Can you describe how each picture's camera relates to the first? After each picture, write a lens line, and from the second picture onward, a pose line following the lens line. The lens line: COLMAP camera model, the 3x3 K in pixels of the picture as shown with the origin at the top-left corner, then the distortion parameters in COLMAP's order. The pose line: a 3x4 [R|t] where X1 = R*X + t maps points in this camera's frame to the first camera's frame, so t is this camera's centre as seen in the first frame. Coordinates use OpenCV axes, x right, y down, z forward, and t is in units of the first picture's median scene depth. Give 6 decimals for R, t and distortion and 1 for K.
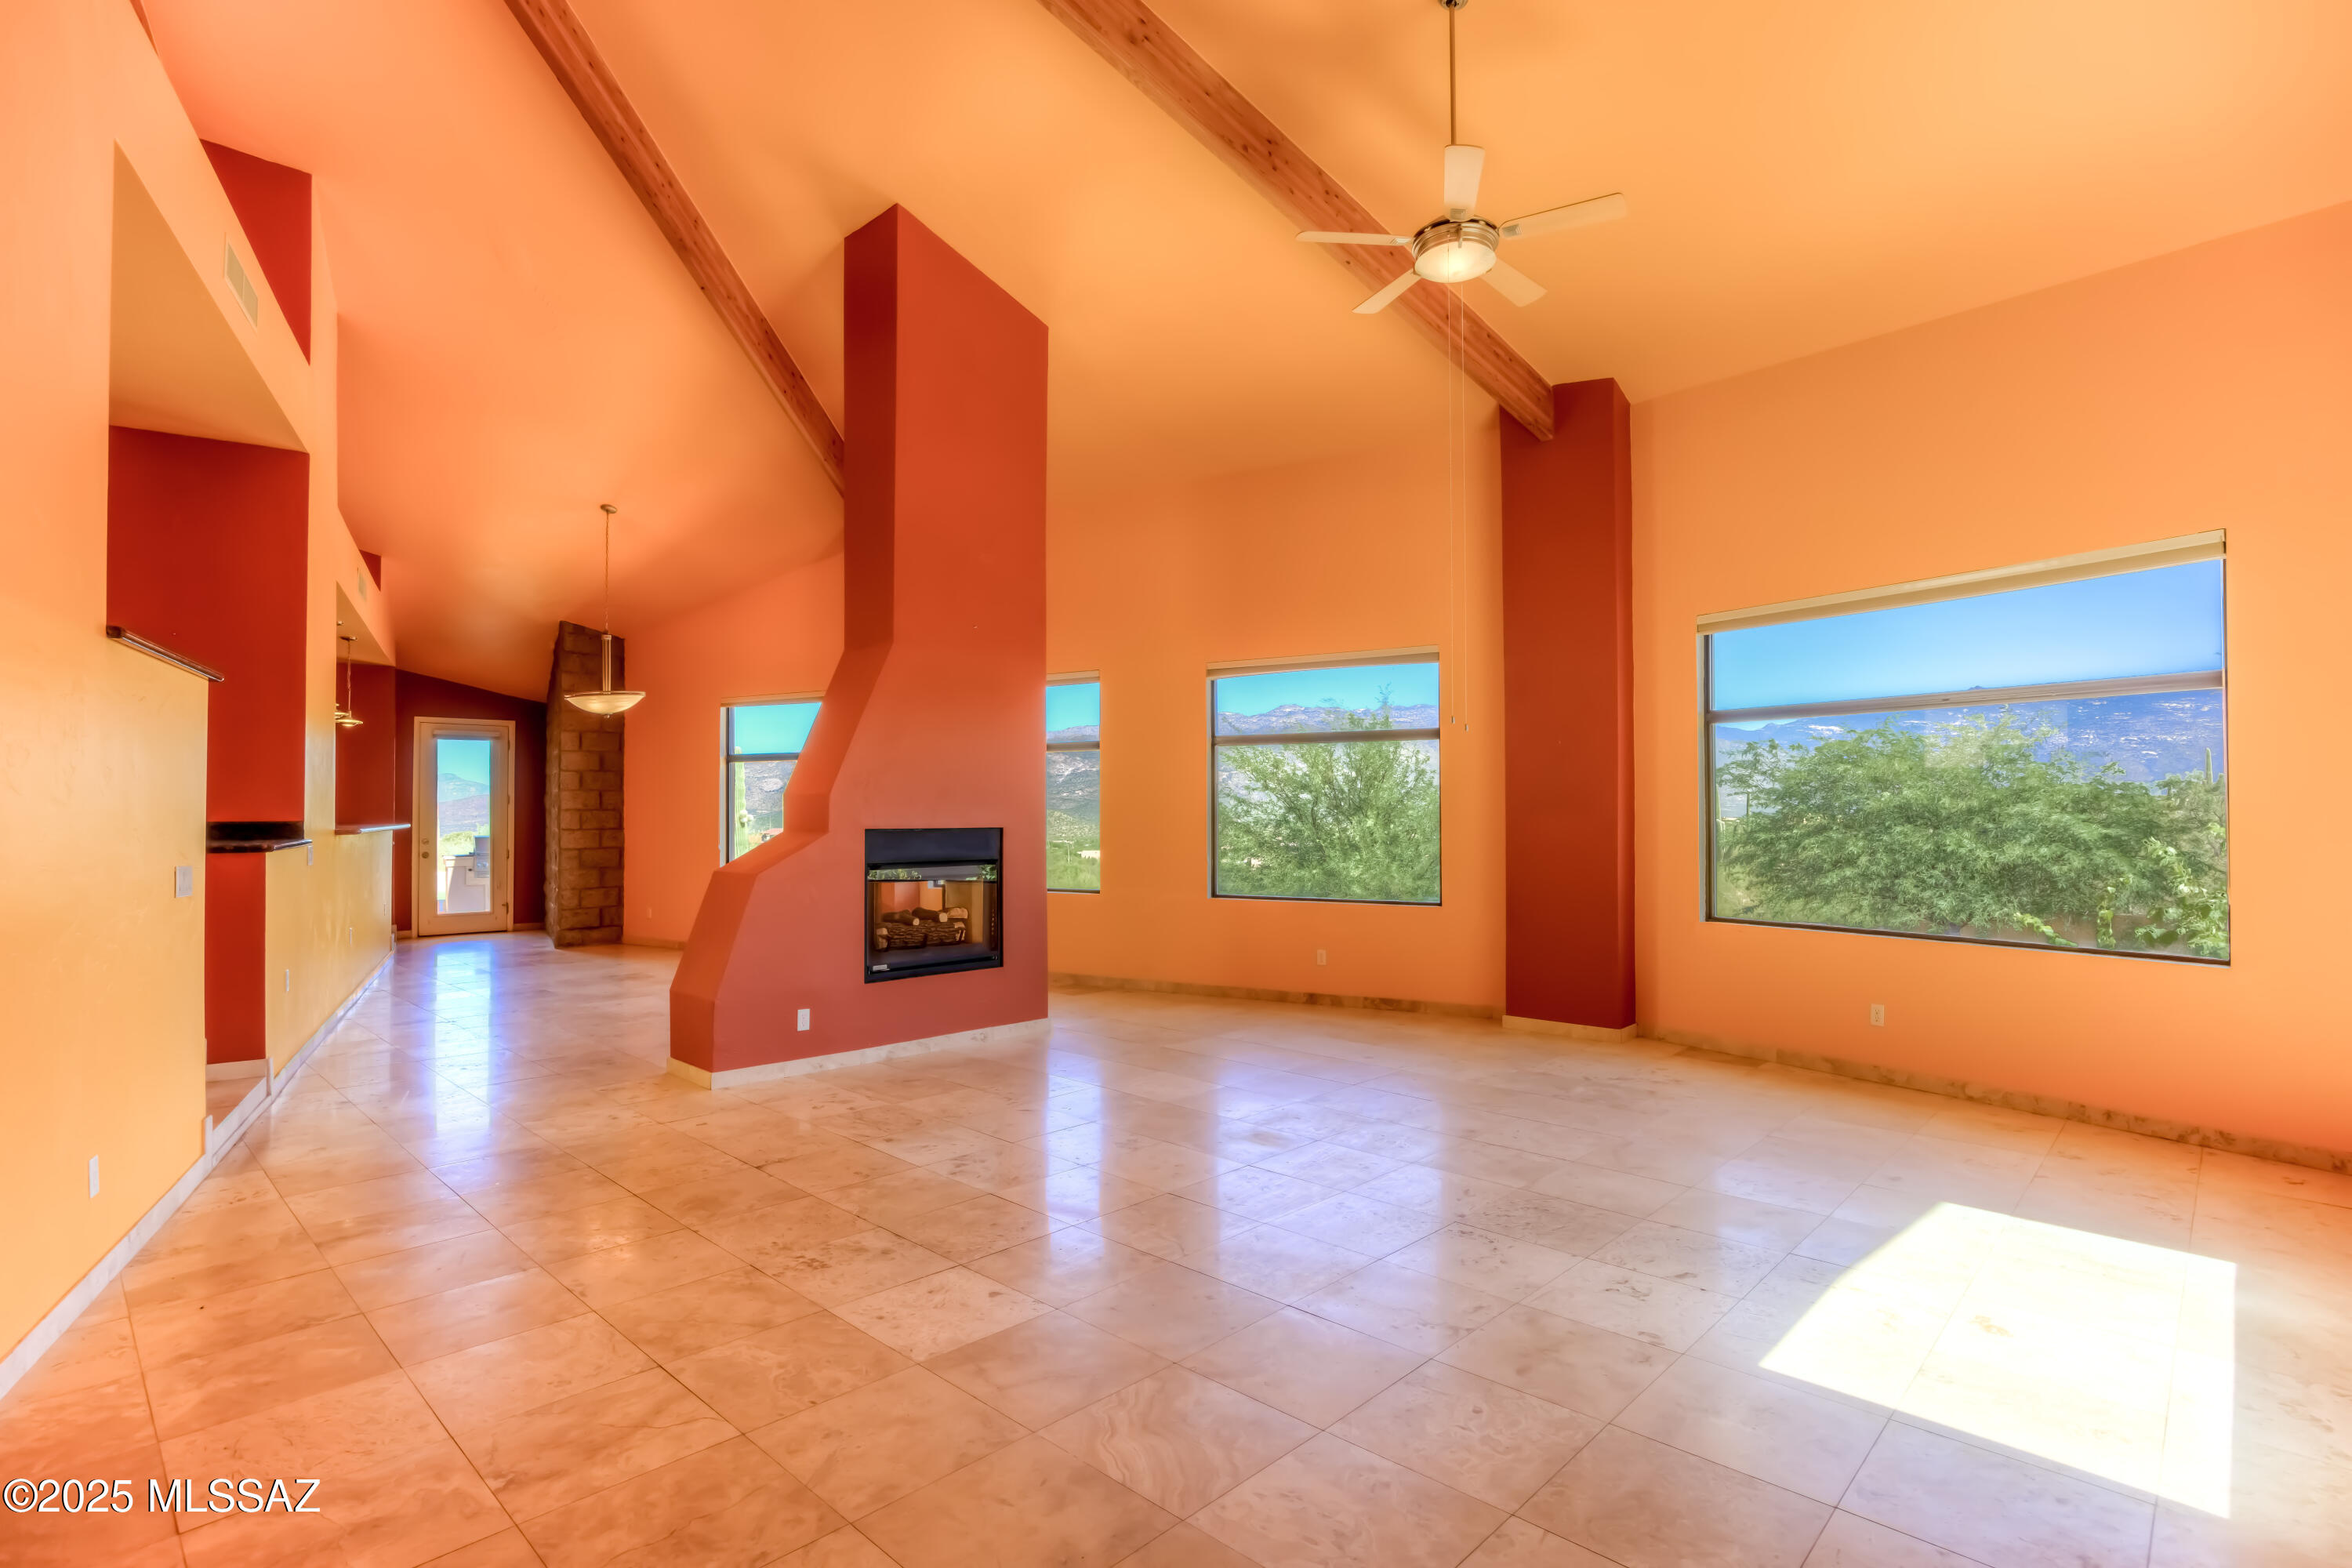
lens RADIAL K [[1140.8, 0, 1217.4], [0, 1140.8, 789.9], [0, 0, 1]] dist [-0.006002, 0.003801]
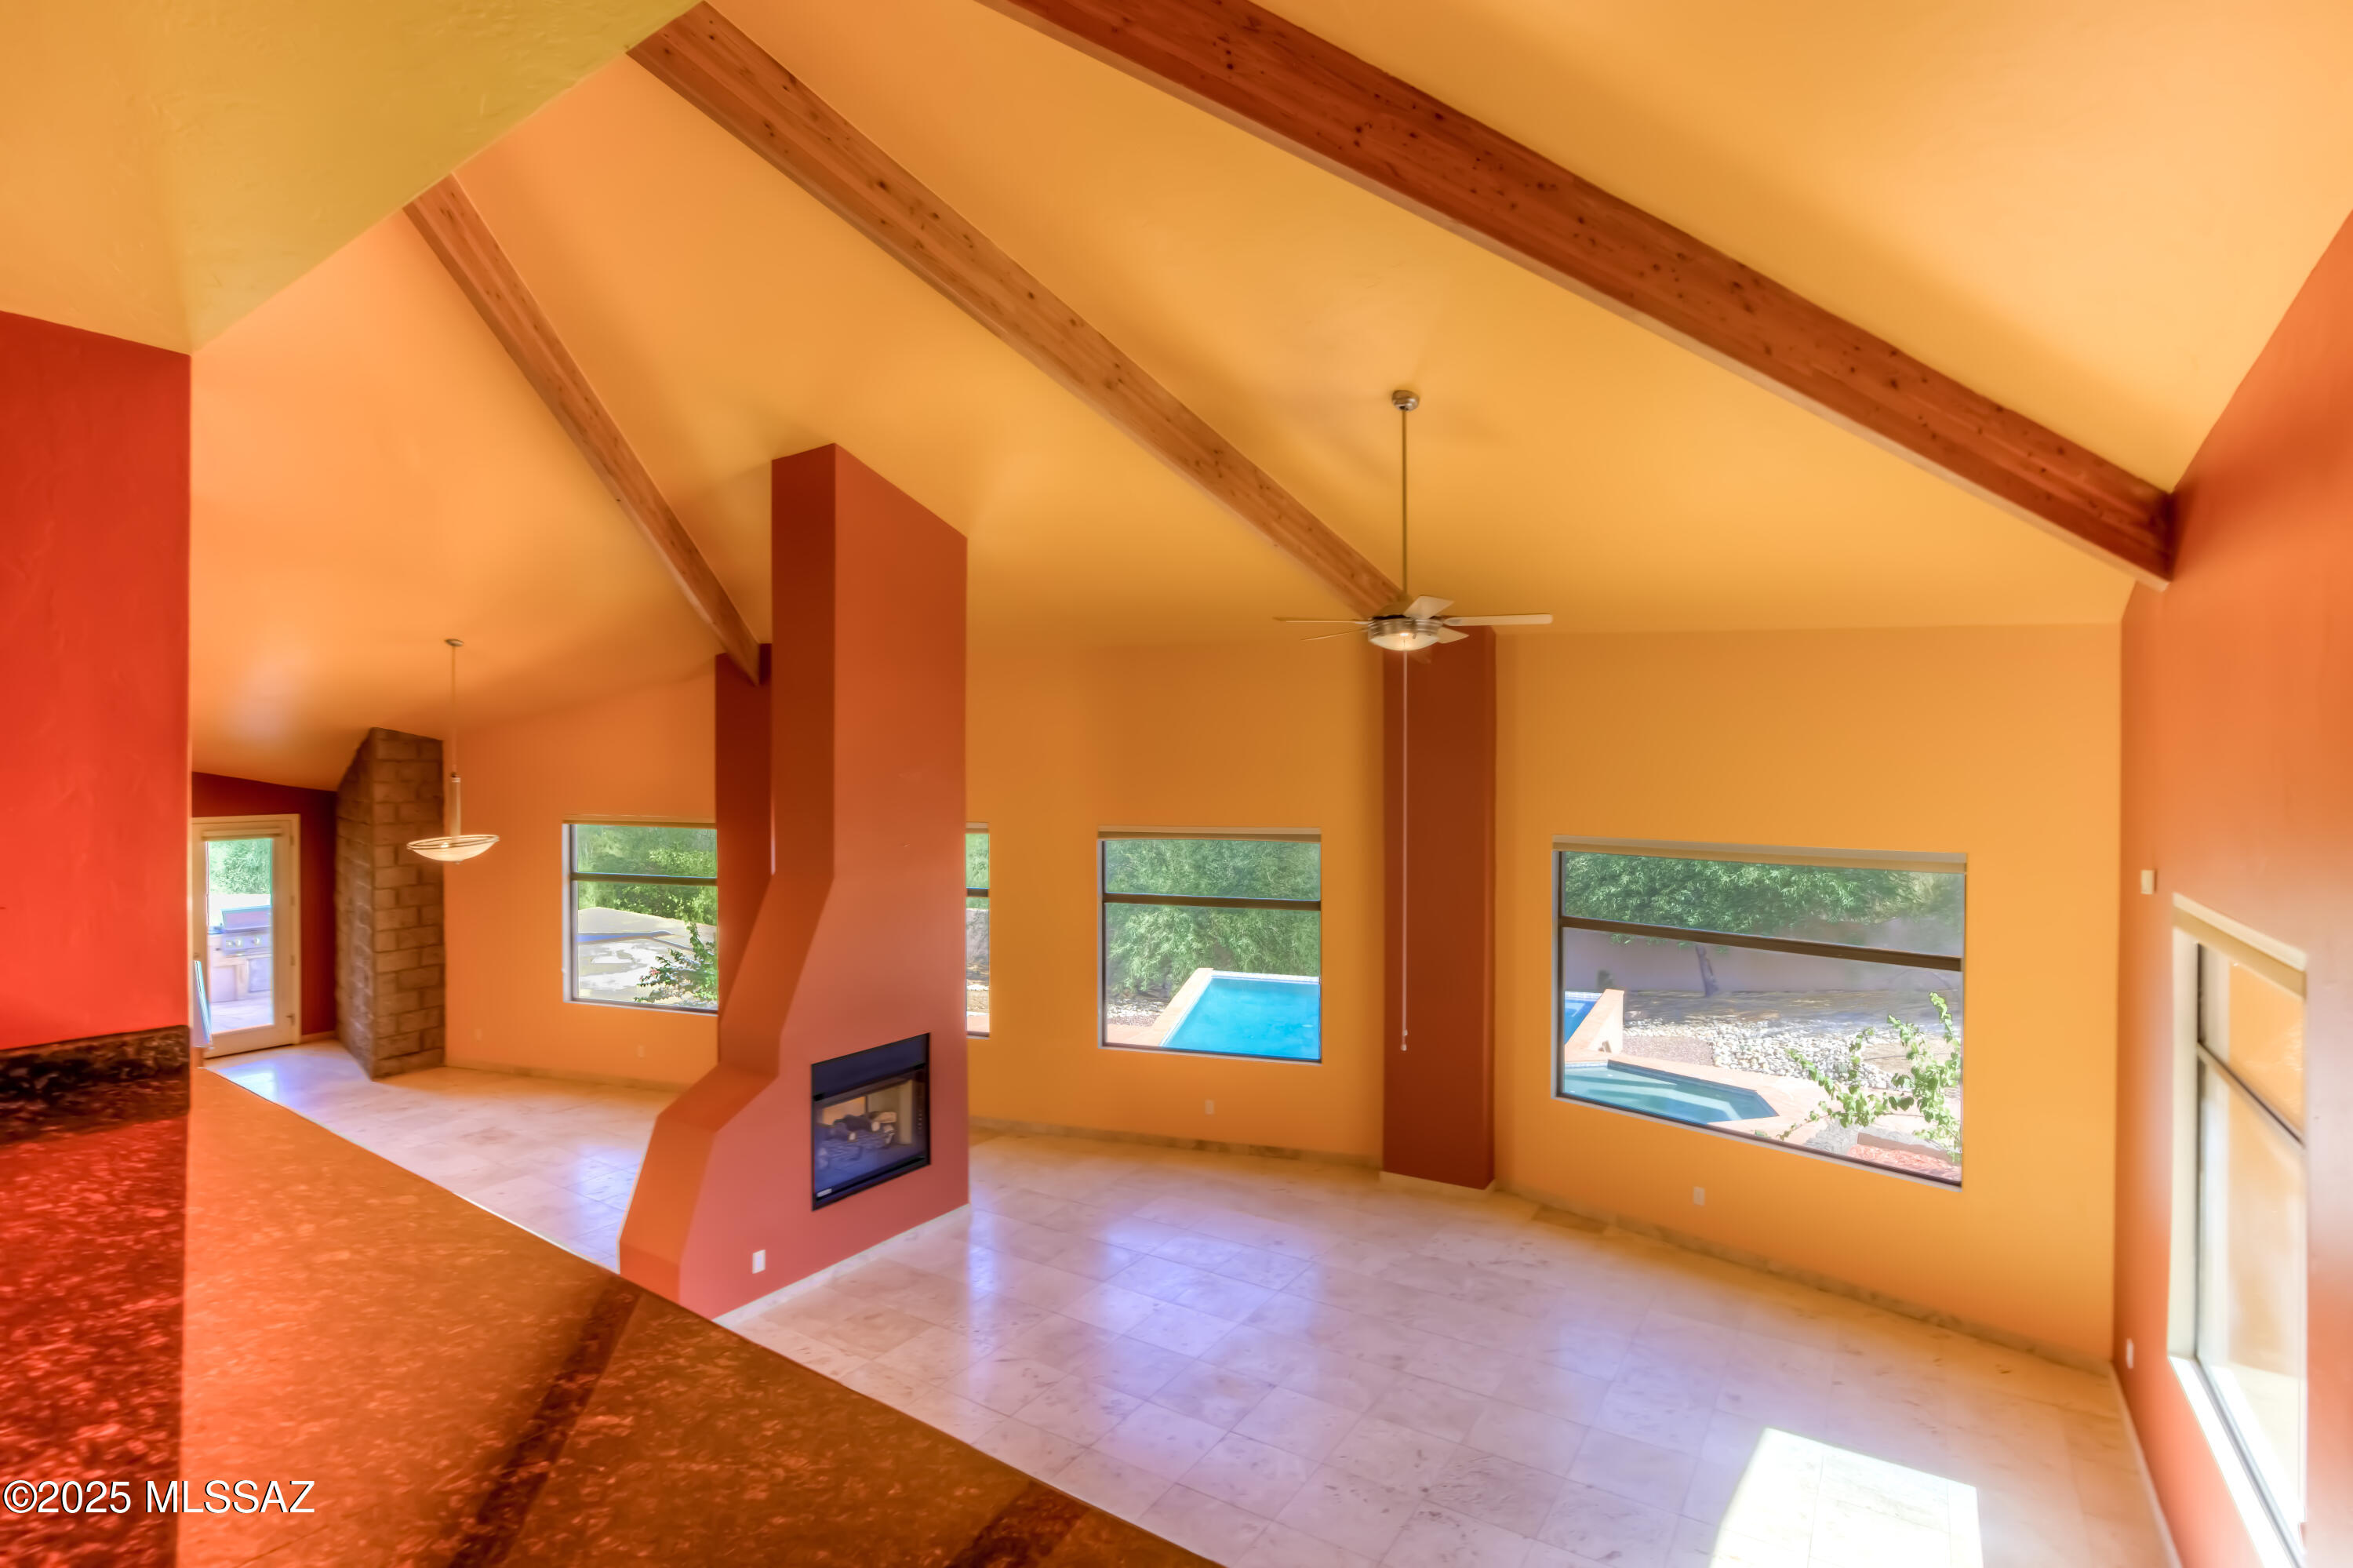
lens RADIAL K [[1141.3, 0, 1218.7], [0, 1141.3, 796.4], [0, 0, 1]] dist [-0.006002, 0.003801]
pose [[0.982562, 0.003042, 0.185910, -0.122899], [-0.008131, 0.999613, 0.026620, -0.211772], [-0.185757, -0.027668, 0.982206, -0.069538]]
